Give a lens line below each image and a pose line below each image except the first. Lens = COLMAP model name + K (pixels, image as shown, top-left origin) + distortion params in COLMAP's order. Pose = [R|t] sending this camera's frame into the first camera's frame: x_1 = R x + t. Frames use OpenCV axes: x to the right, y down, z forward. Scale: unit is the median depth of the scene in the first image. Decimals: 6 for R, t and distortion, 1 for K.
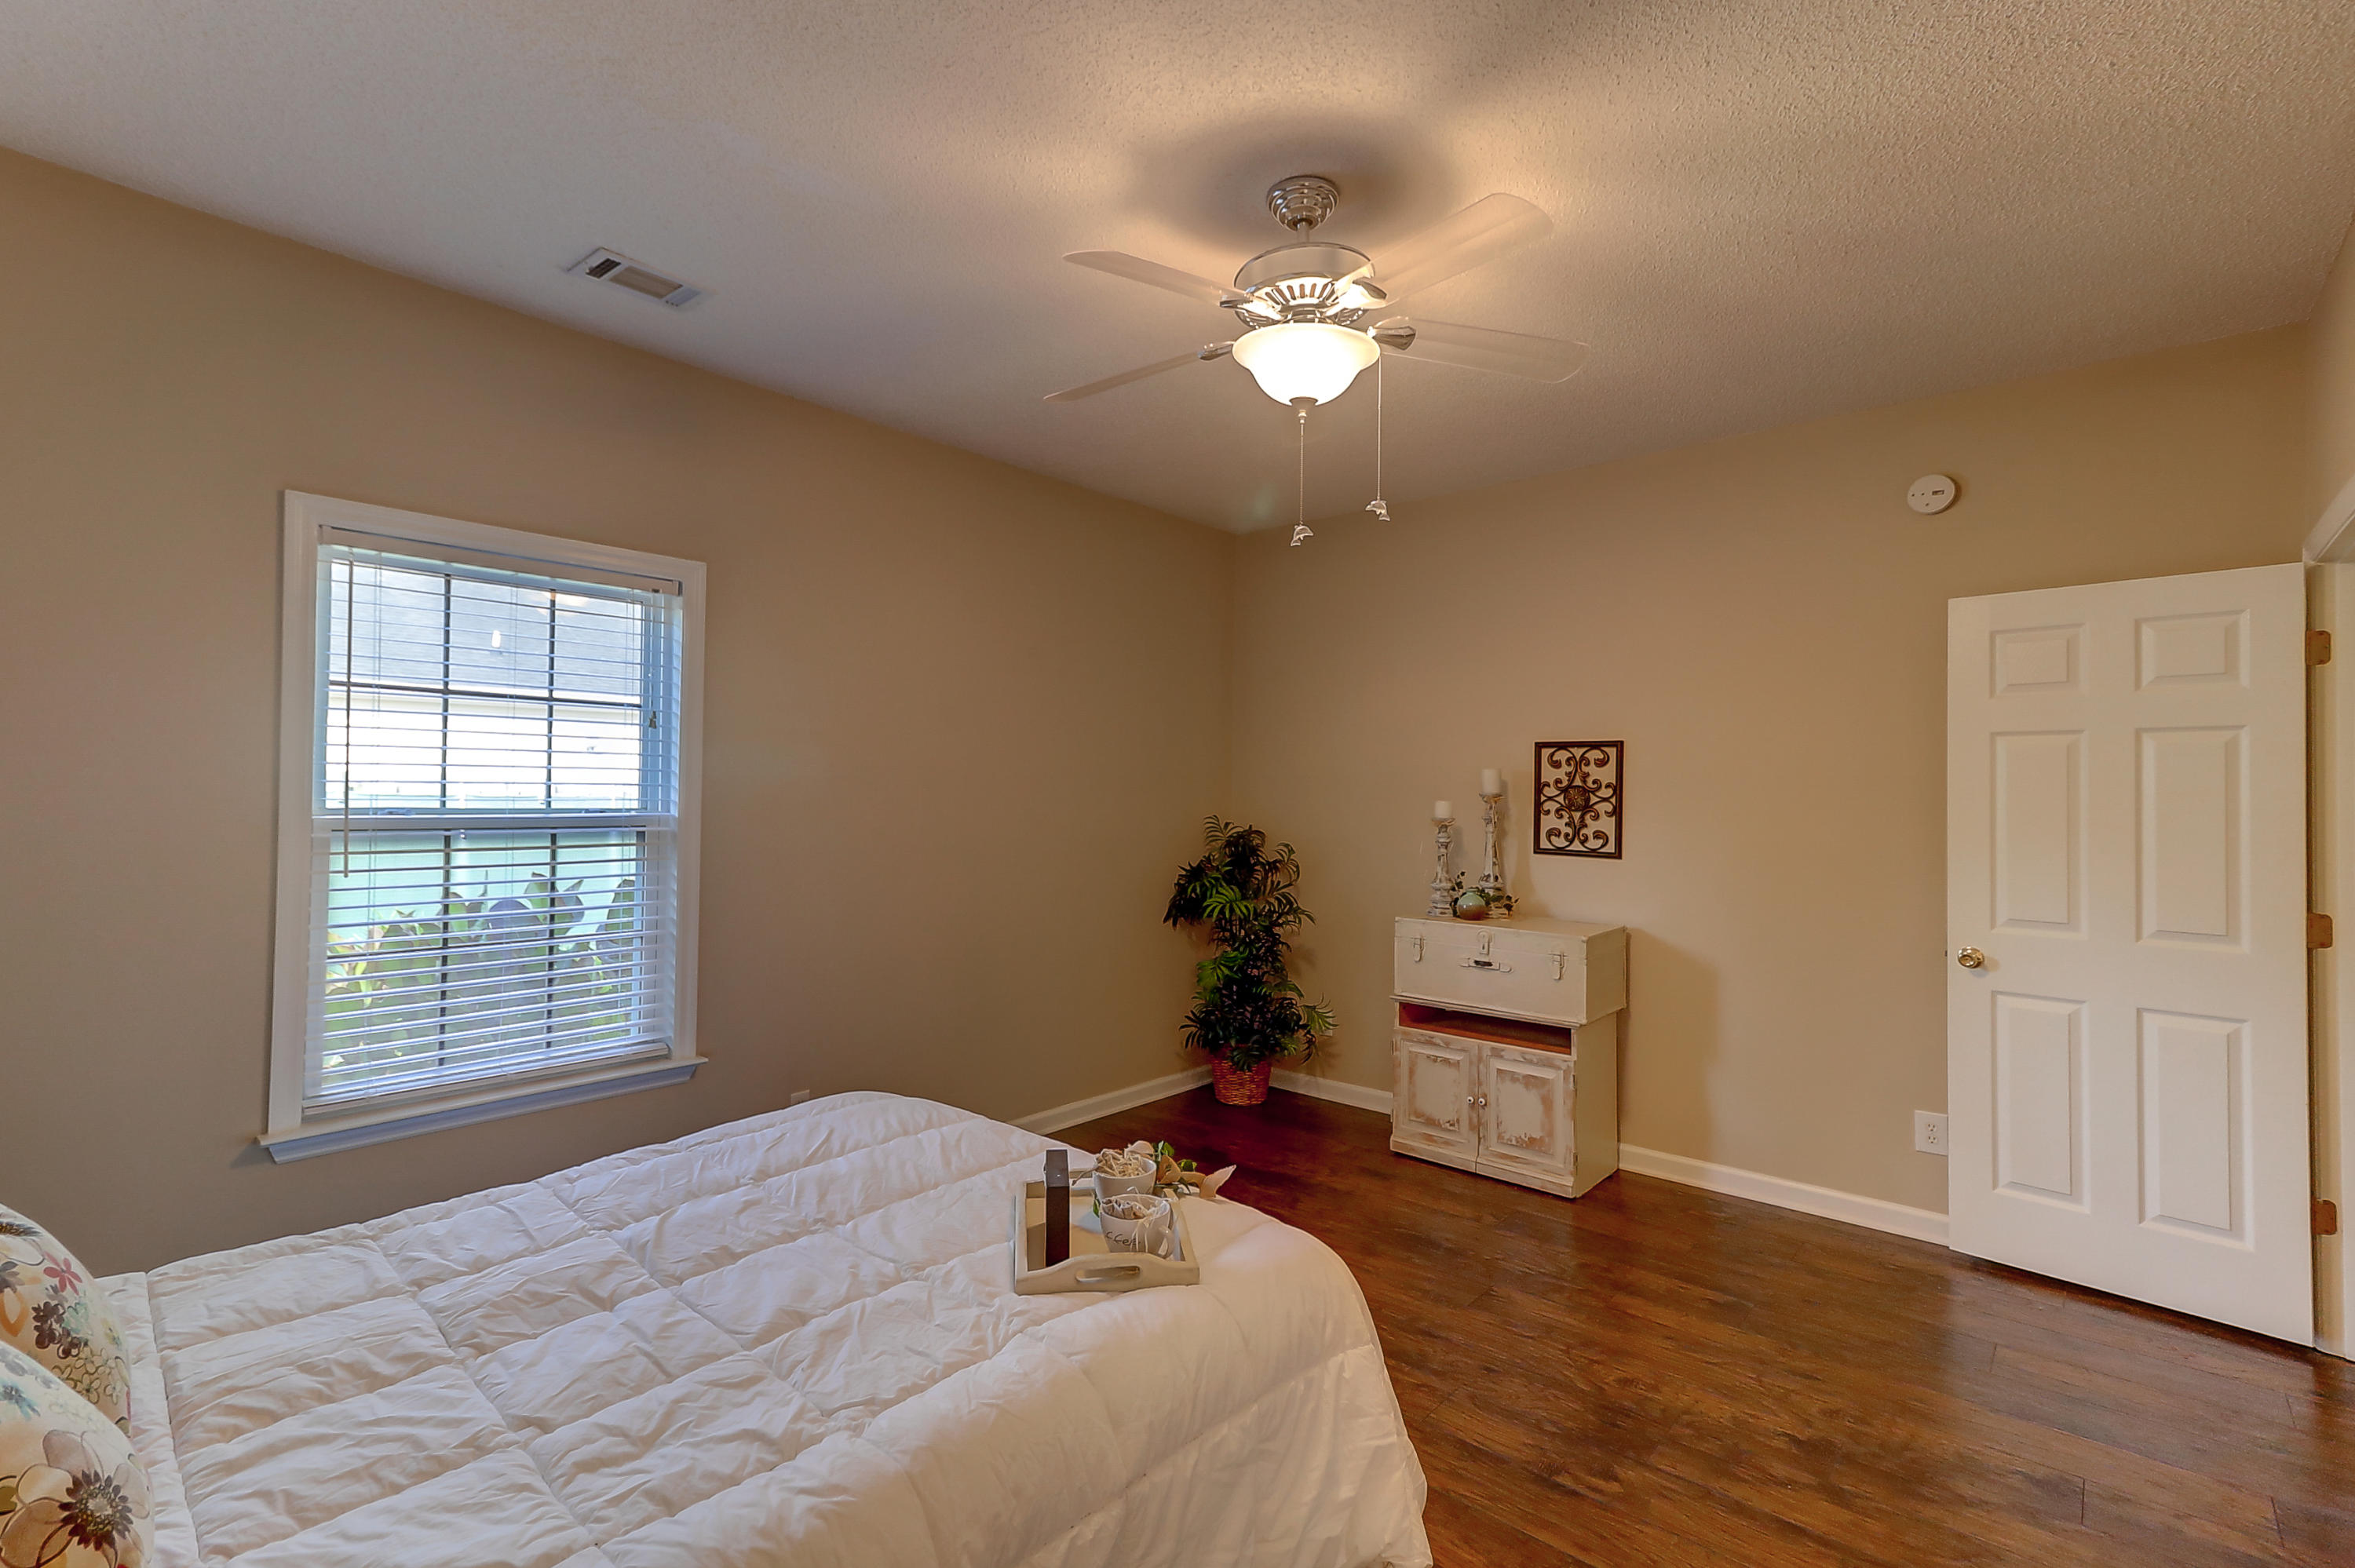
lens RADIAL K [[1070.2, 0, 1162.3], [0, 1070.2, 782.4], [0, 0, 1]] dist [0.026657, -0.009254]
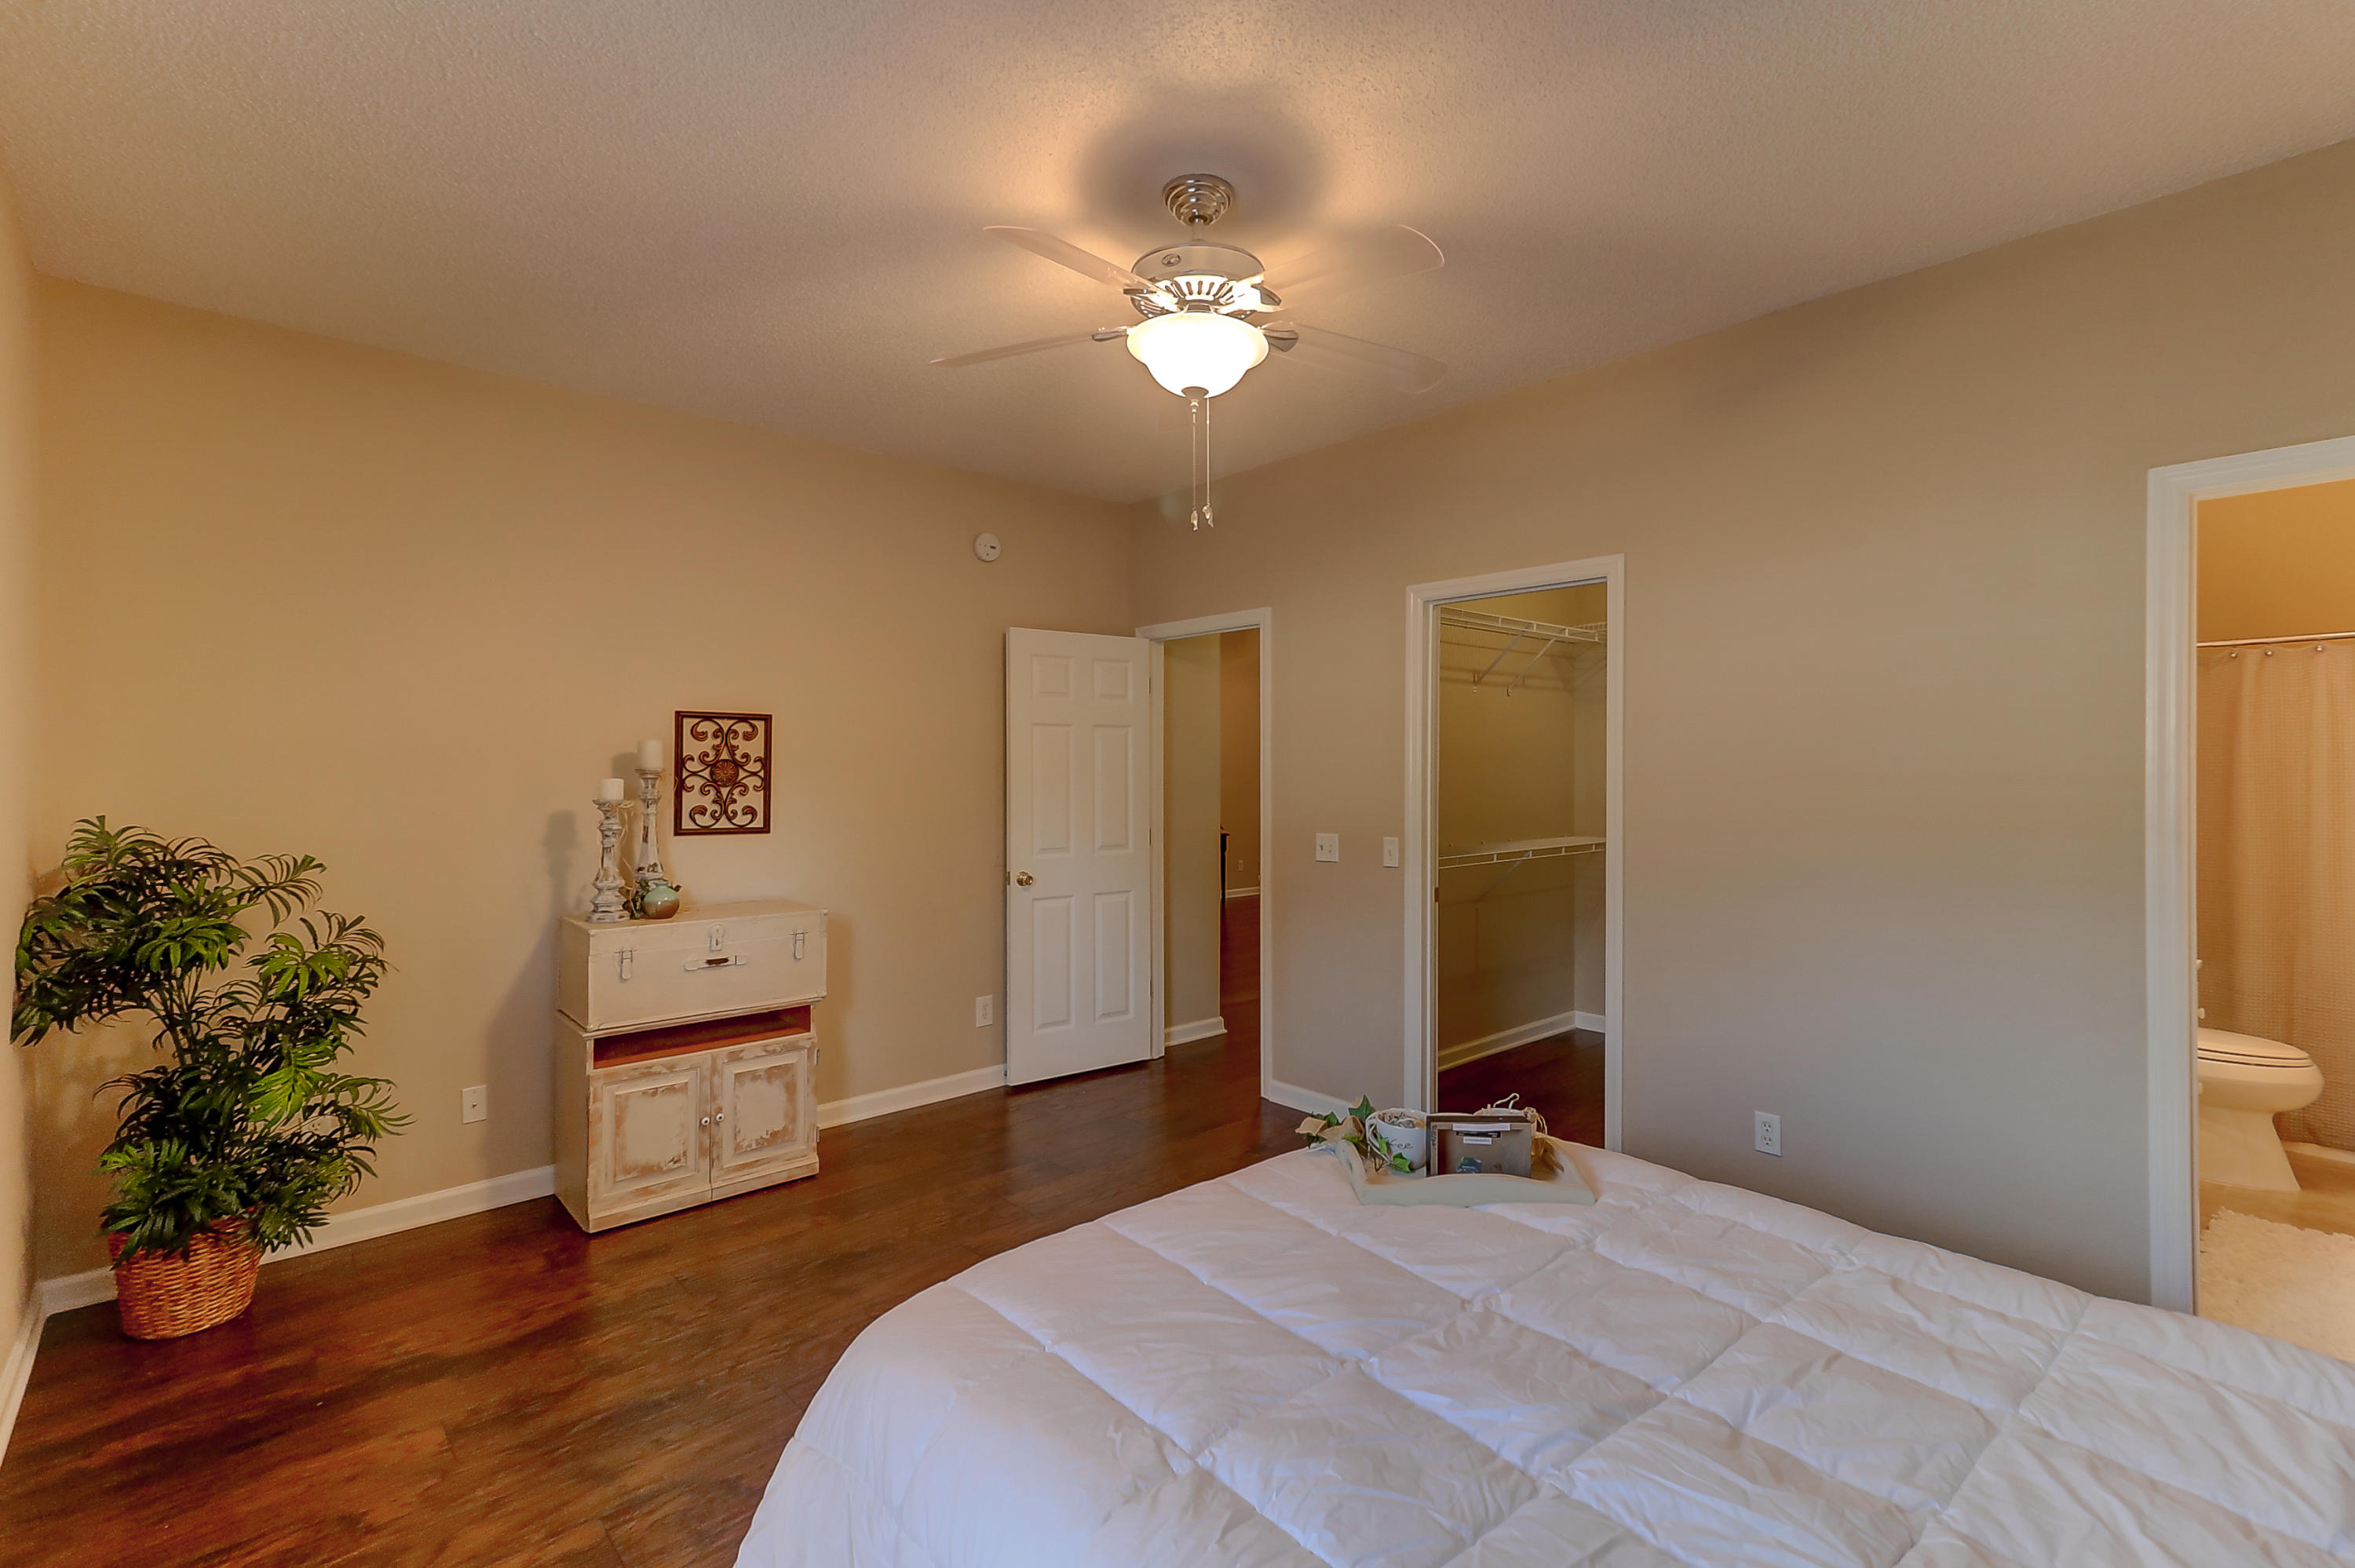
lens RADIAL K [[1070.2, 0, 1169.2], [0, 1070.2, 770.4], [0, 0, 1]] dist [0.026657, -0.009254]
pose [[0.127289, -0.012914, 0.991782, -0.505942], [-0.002167, 0.999909, 0.013298, -0.000914], [-0.991863, -0.003842, 0.127250, 0.496785]]
